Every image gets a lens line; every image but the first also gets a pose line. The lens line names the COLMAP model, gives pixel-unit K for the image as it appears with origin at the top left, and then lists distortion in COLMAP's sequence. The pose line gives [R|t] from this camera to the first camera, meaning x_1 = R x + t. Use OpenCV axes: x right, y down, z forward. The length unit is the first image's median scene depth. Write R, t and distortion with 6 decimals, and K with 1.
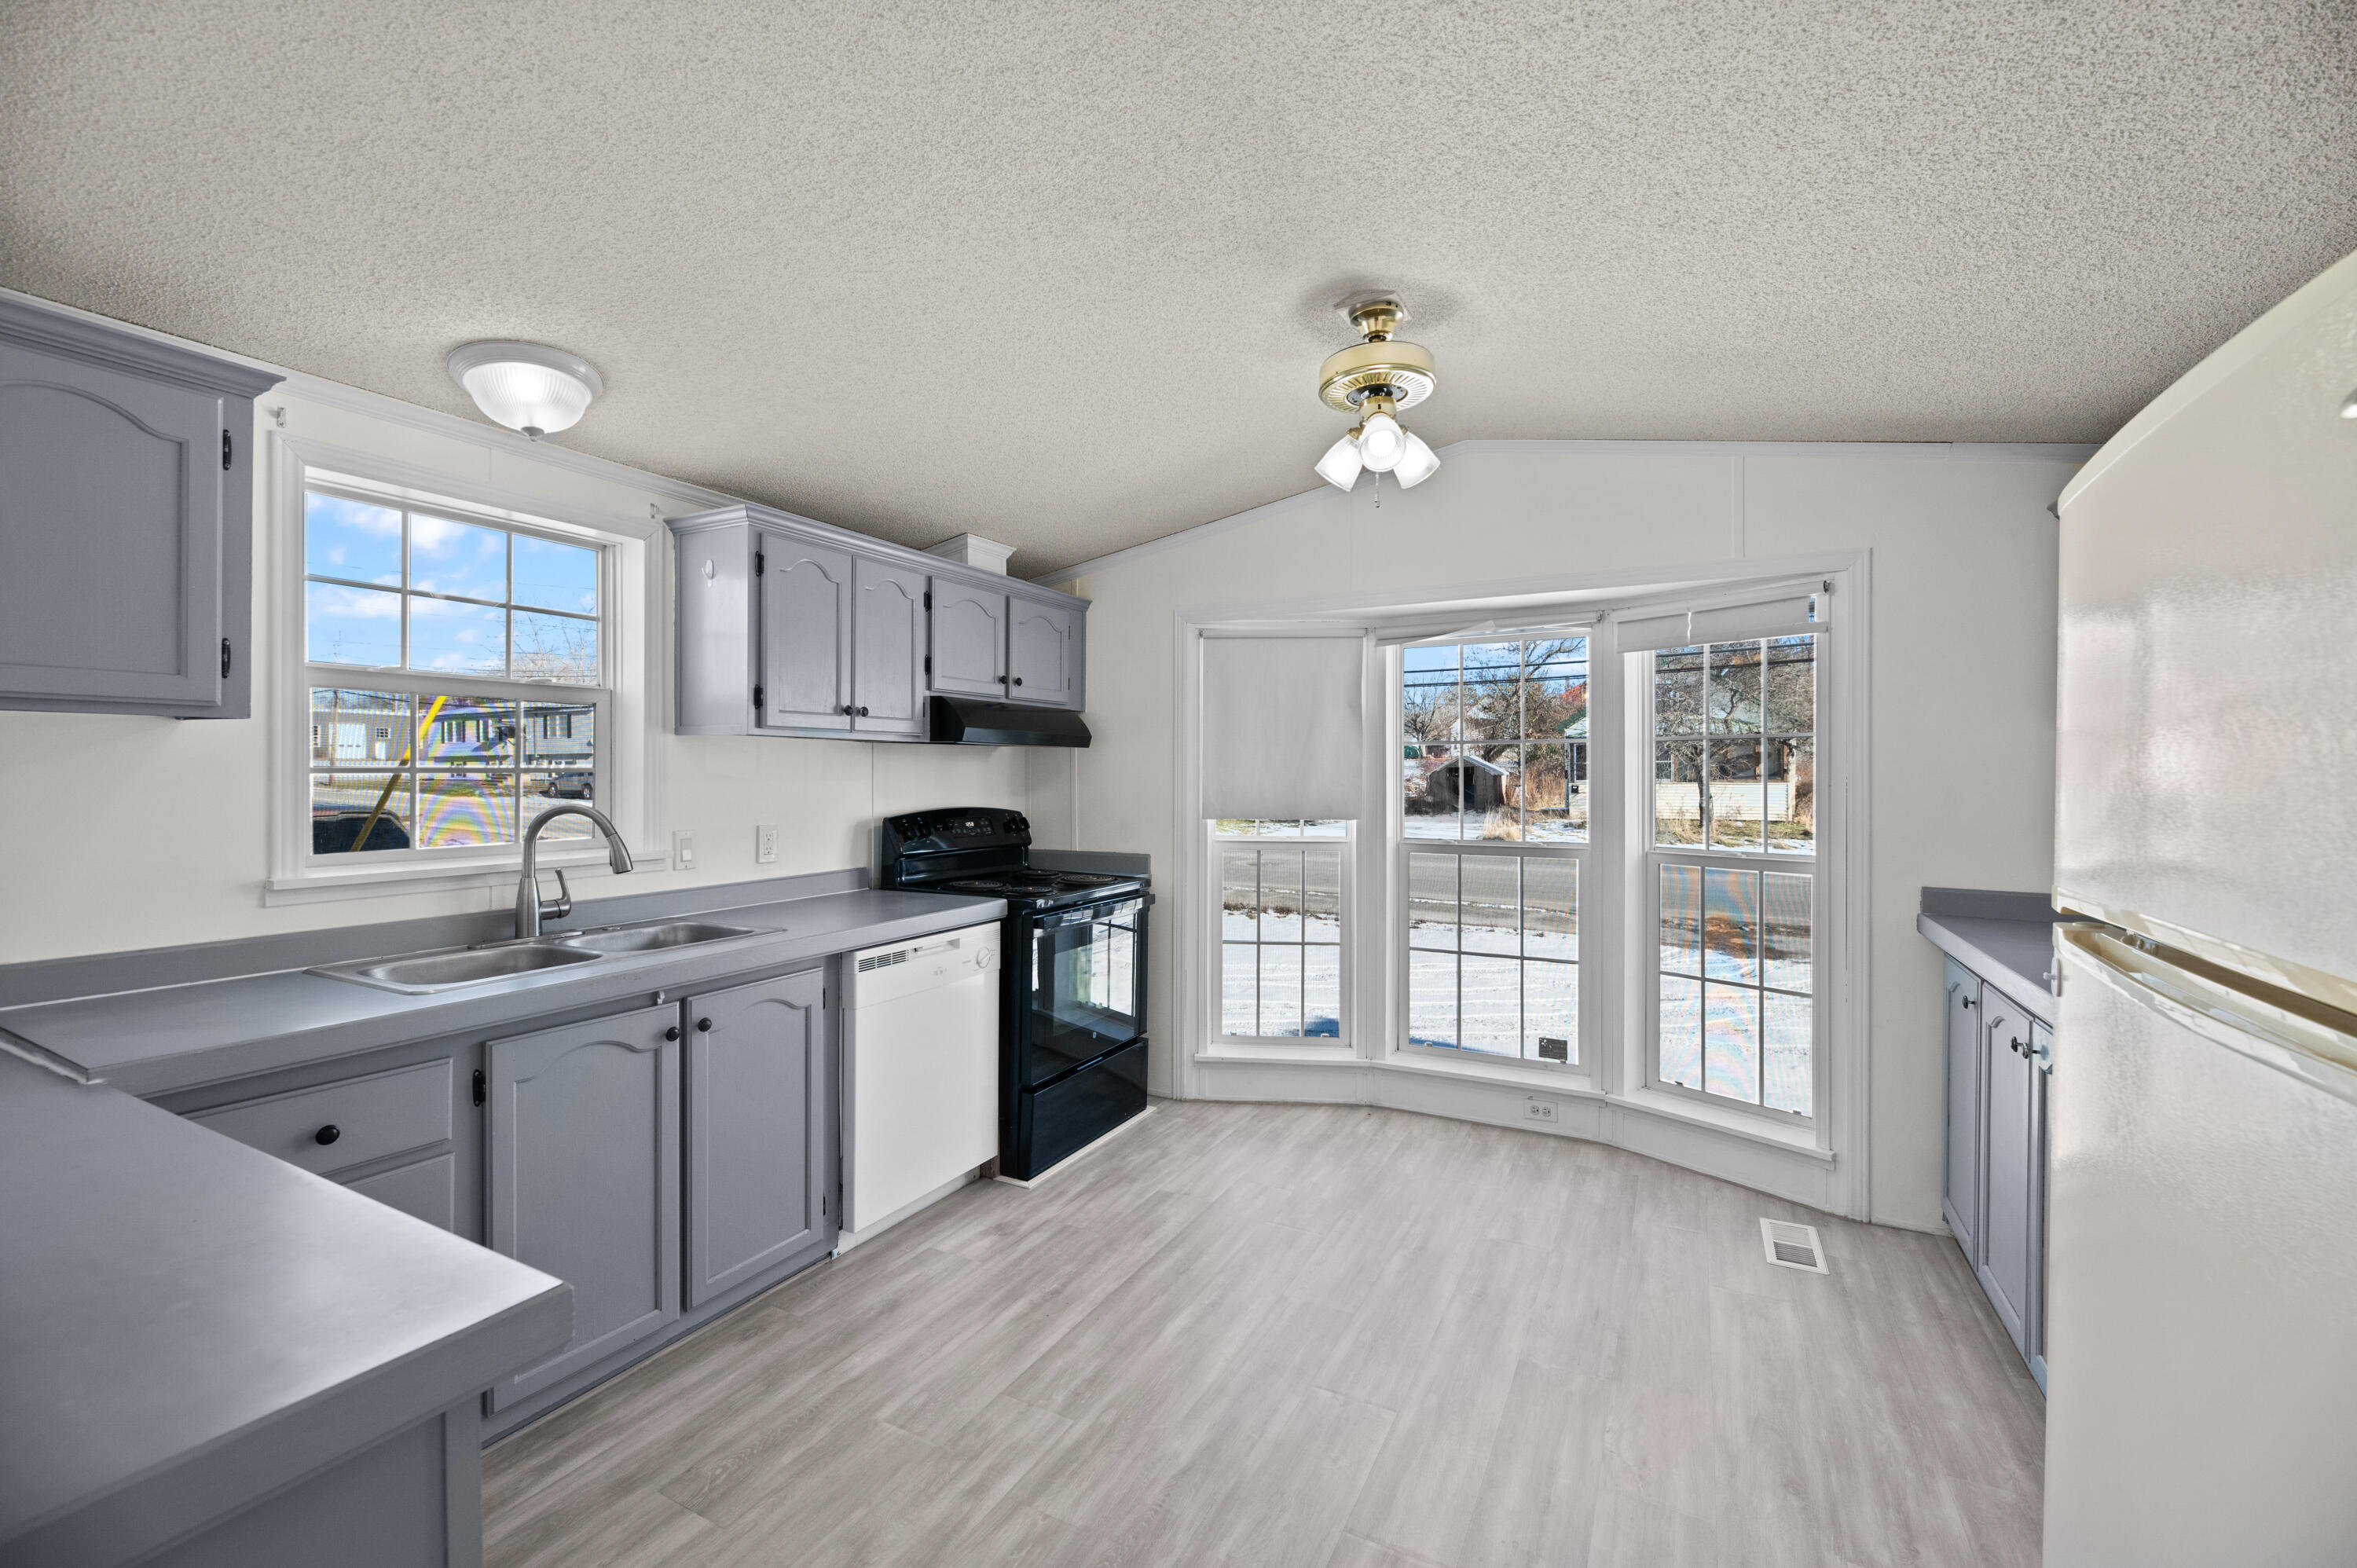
lens RADIAL K [[961.5, 0, 1177.1], [0, 961.5, 774.1], [0, 0, 1]] dist [0.001778, 0.000032]
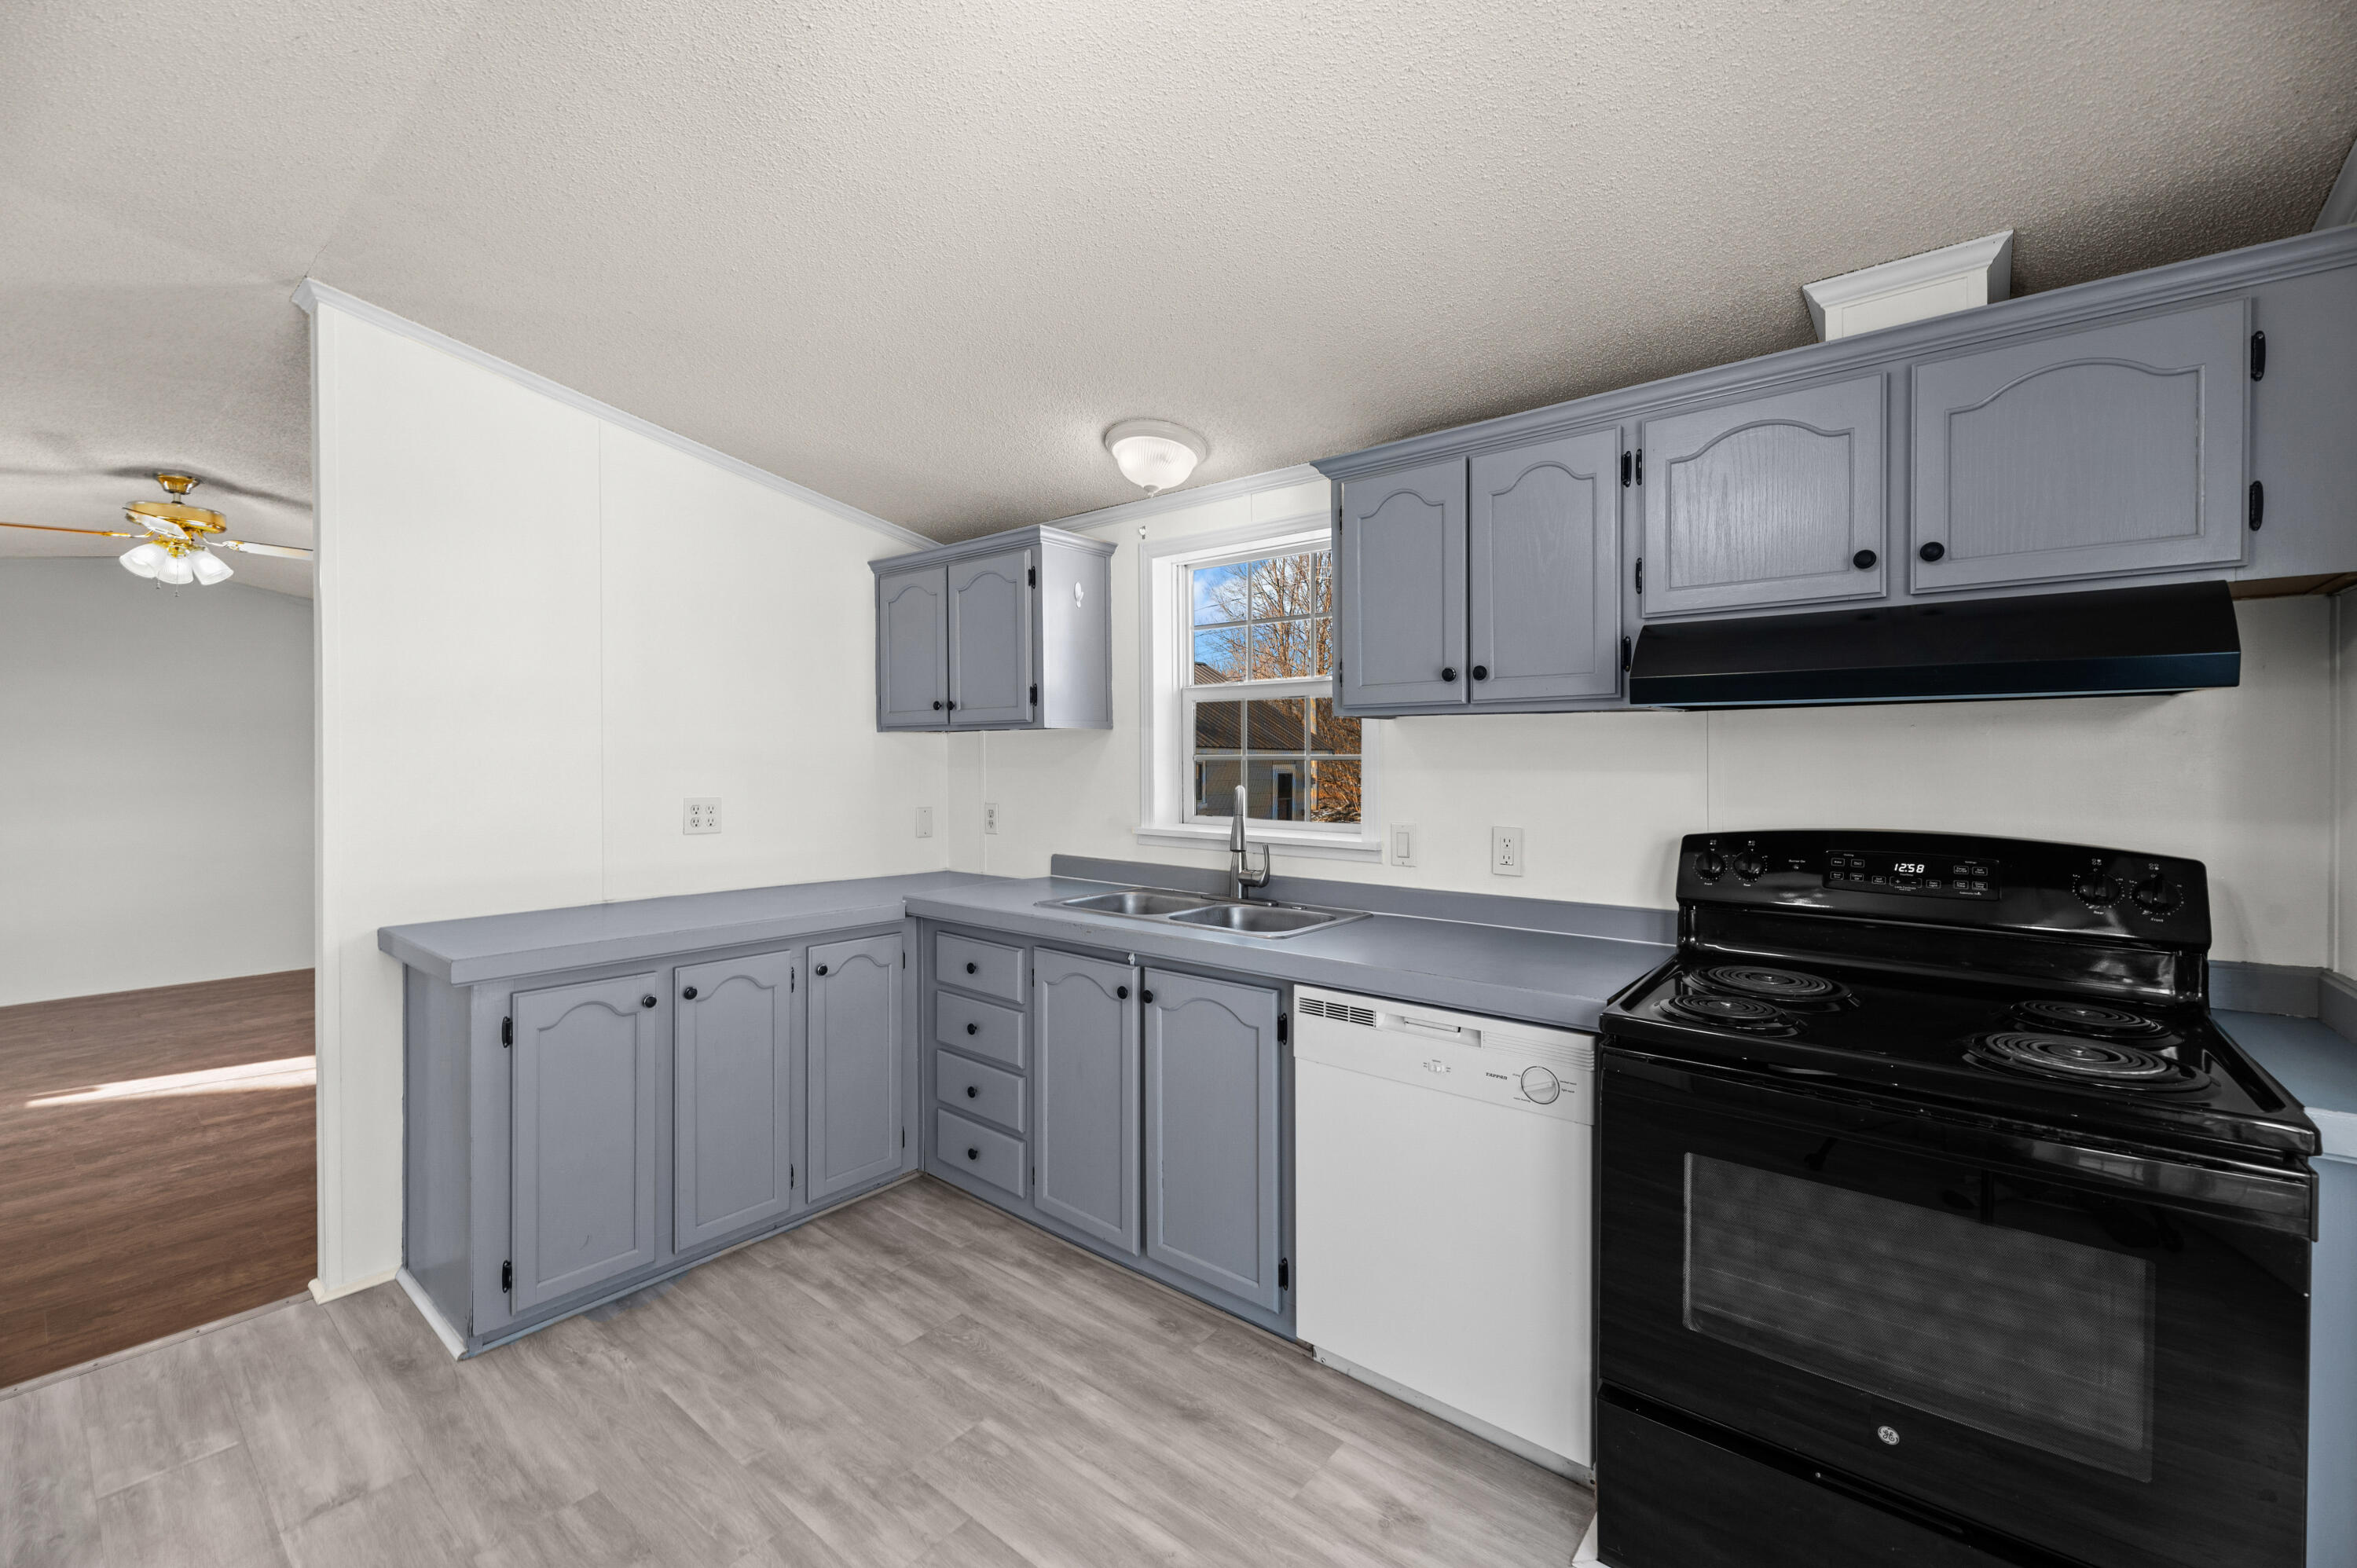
lens RADIAL K [[961.5, 0, 1178.7], [0, 961.5, 766.4], [0, 0, 1]] dist [0.001778, 0.000032]
pose [[-0.187147, 0.005271, -0.982318, 0.545807], [-0.004260, 0.999972, 0.006177, 0.000089], [0.982323, 0.005341, -0.187120, 1.237952]]
